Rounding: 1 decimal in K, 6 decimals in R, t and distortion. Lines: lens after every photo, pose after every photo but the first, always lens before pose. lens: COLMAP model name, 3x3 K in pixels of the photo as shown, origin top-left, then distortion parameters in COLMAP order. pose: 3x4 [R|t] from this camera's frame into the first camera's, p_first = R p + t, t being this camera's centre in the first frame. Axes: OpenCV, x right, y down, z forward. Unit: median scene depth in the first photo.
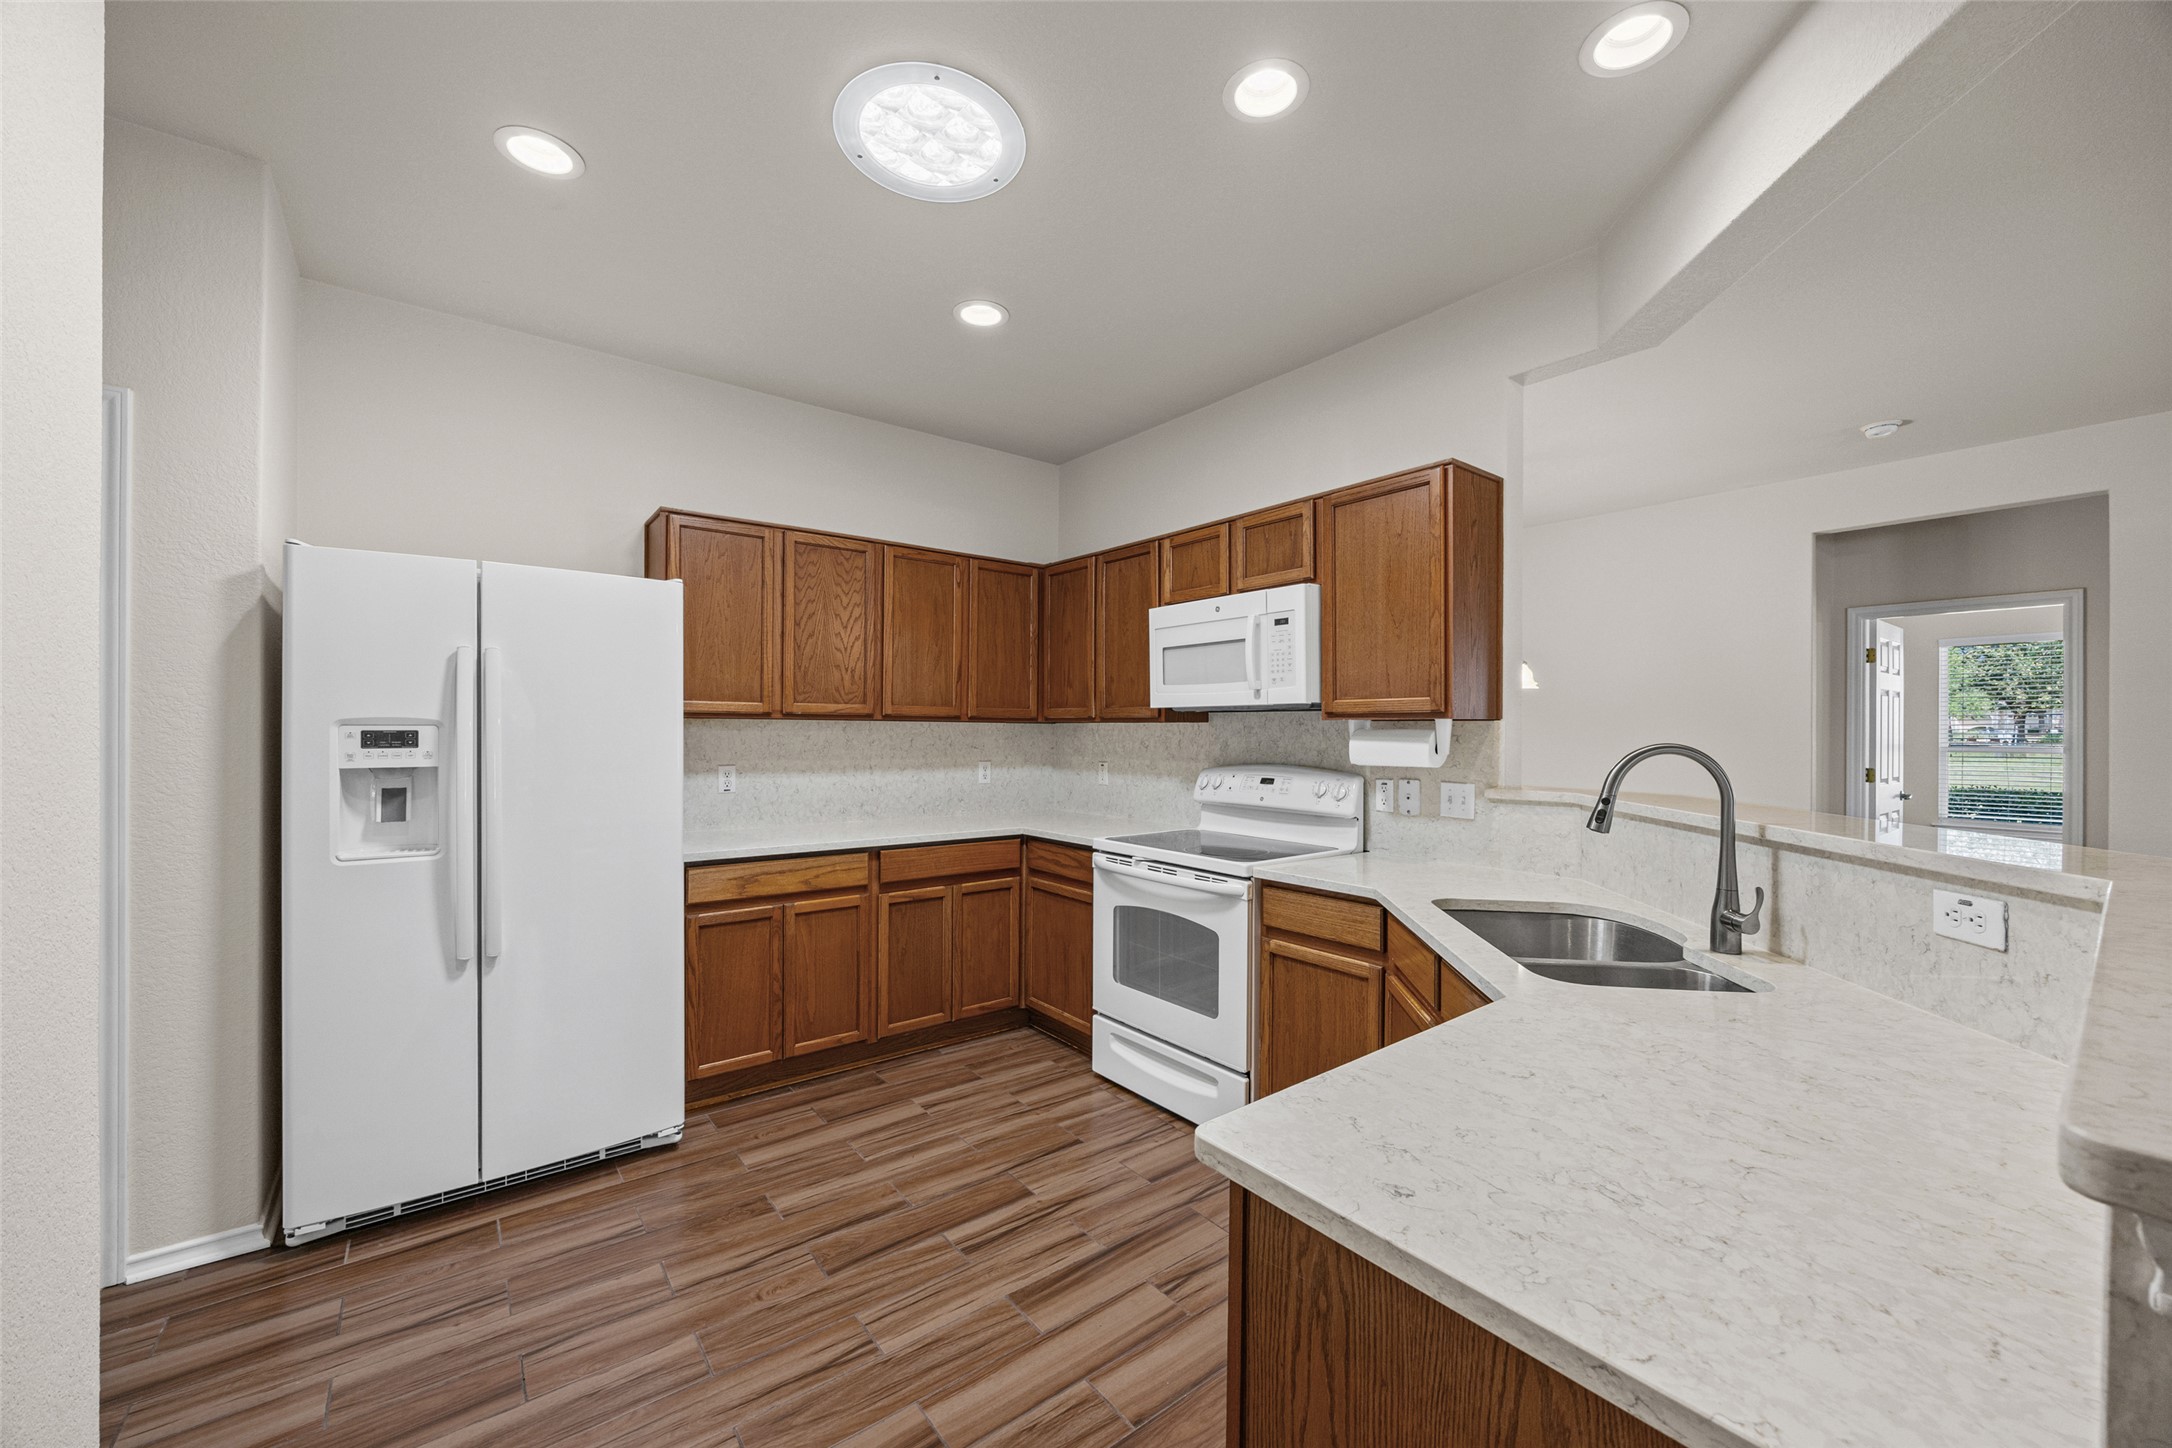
lens RADIAL K [[836.4, 0, 1082.0], [0, 836.4, 722.2], [0, 0, 1]] dist [-0.002672, -0.000384]
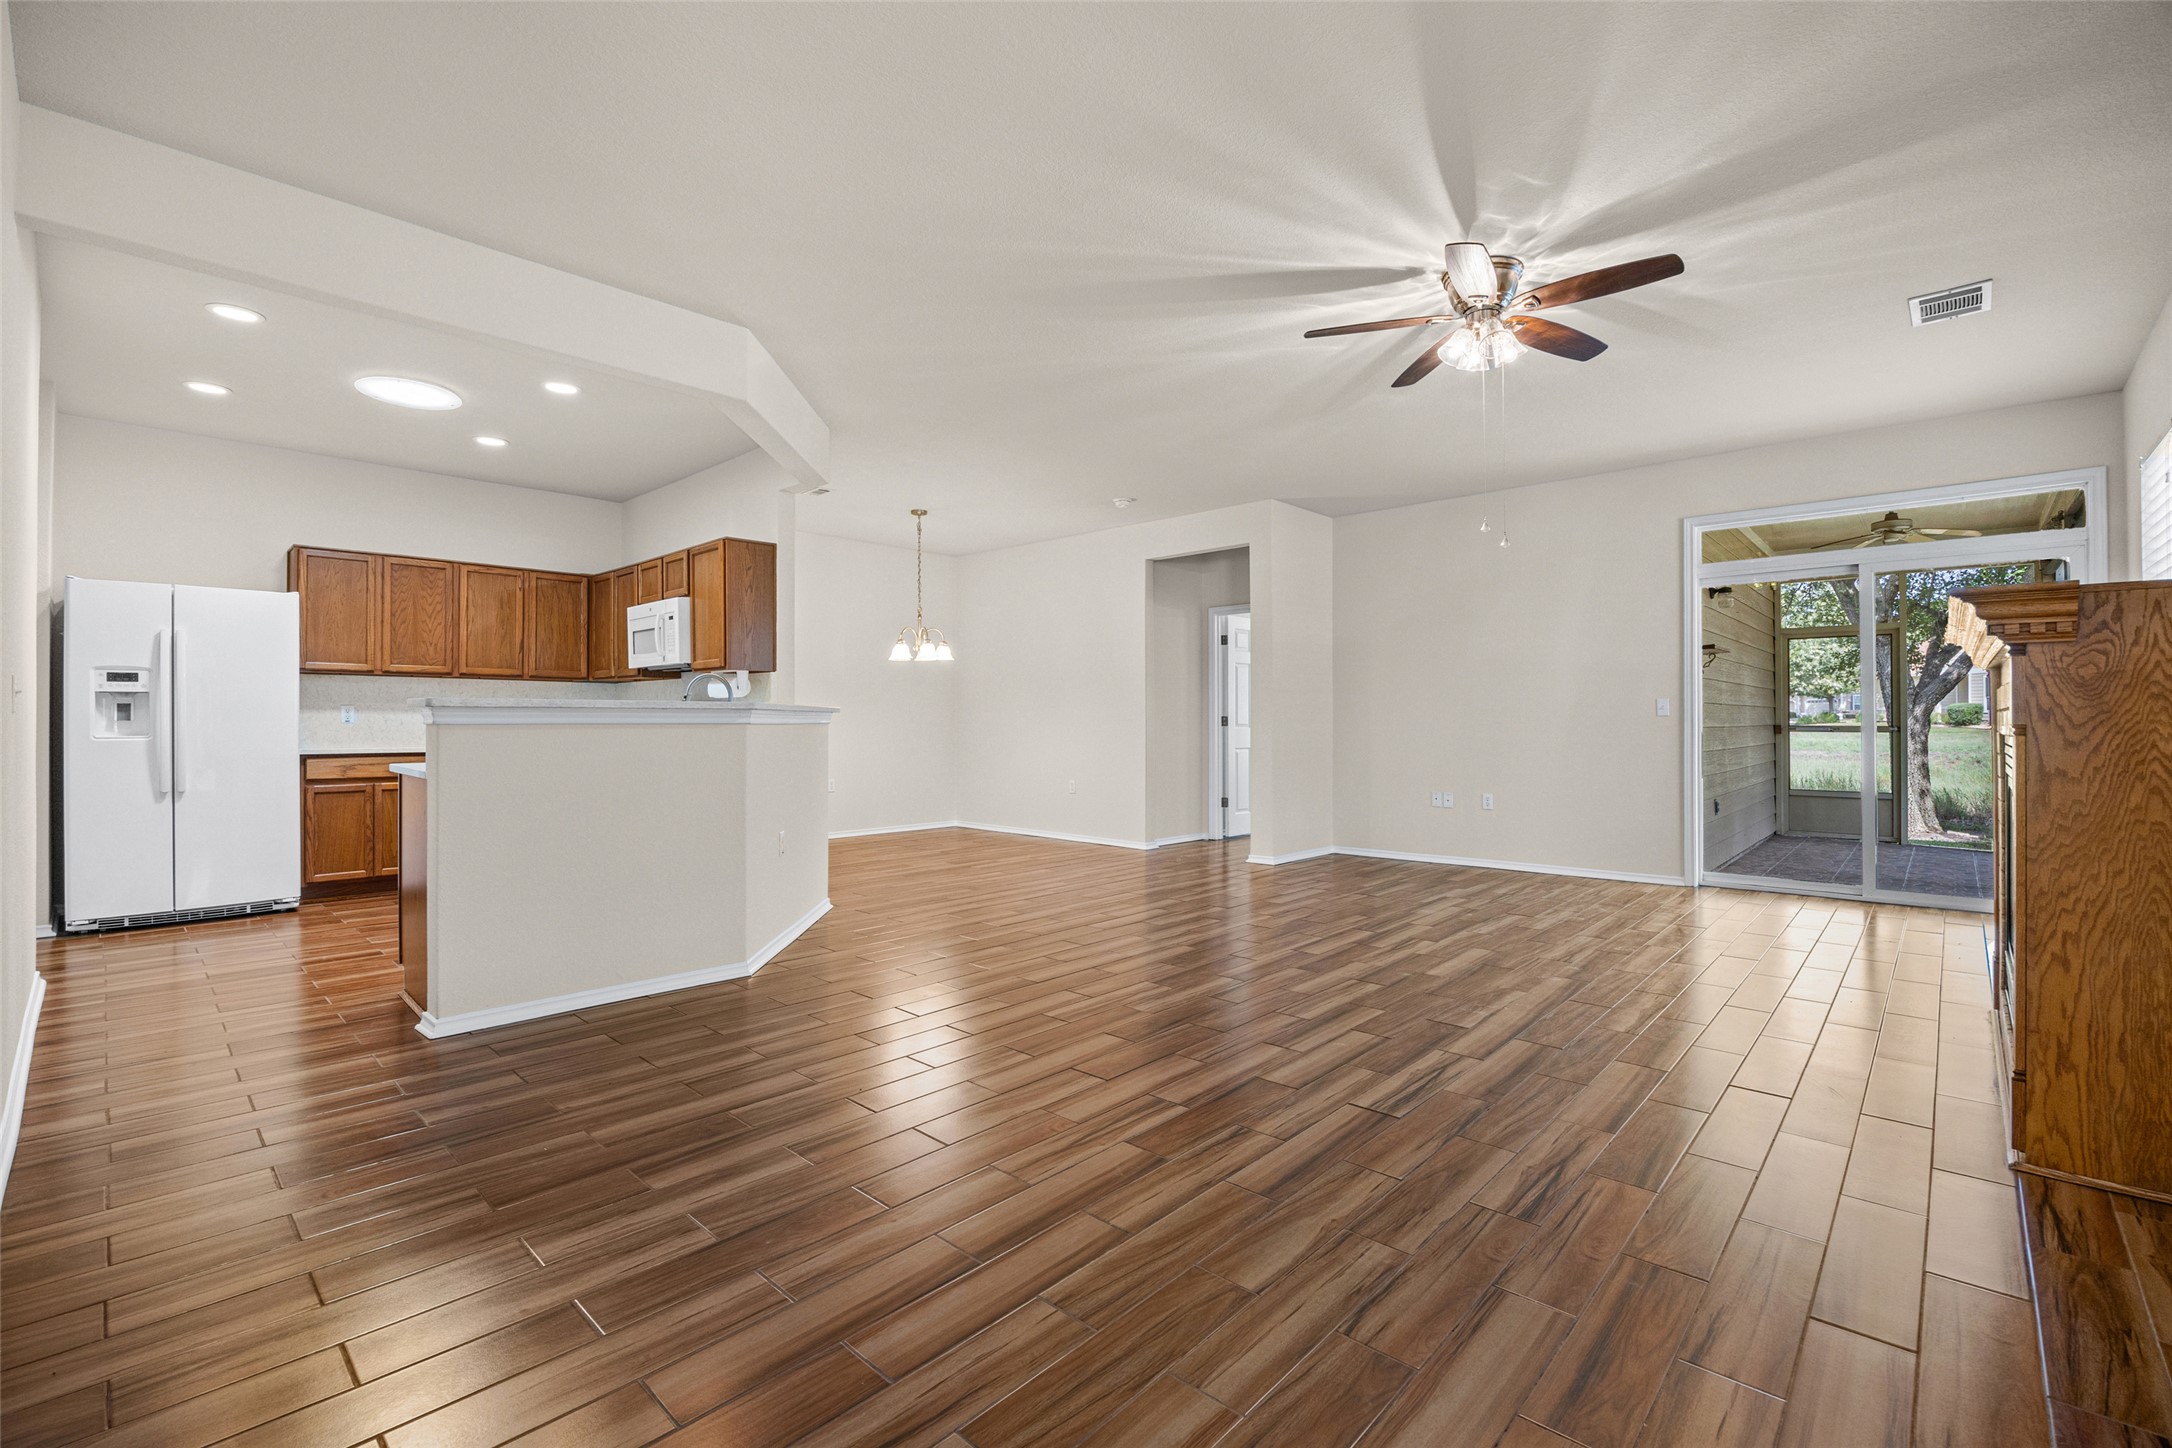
lens RADIAL K [[944.7, 0, 1079.9], [0, 944.7, 706.7], [0, 0, 1]] dist [-0.017797, 0.000841]
pose [[0.987999, -0.003647, 0.154415, 0.792633], [0.004456, 0.999978, -0.004894, 0.083398], [-0.154393, 0.005523, 0.987994, -1.126615]]
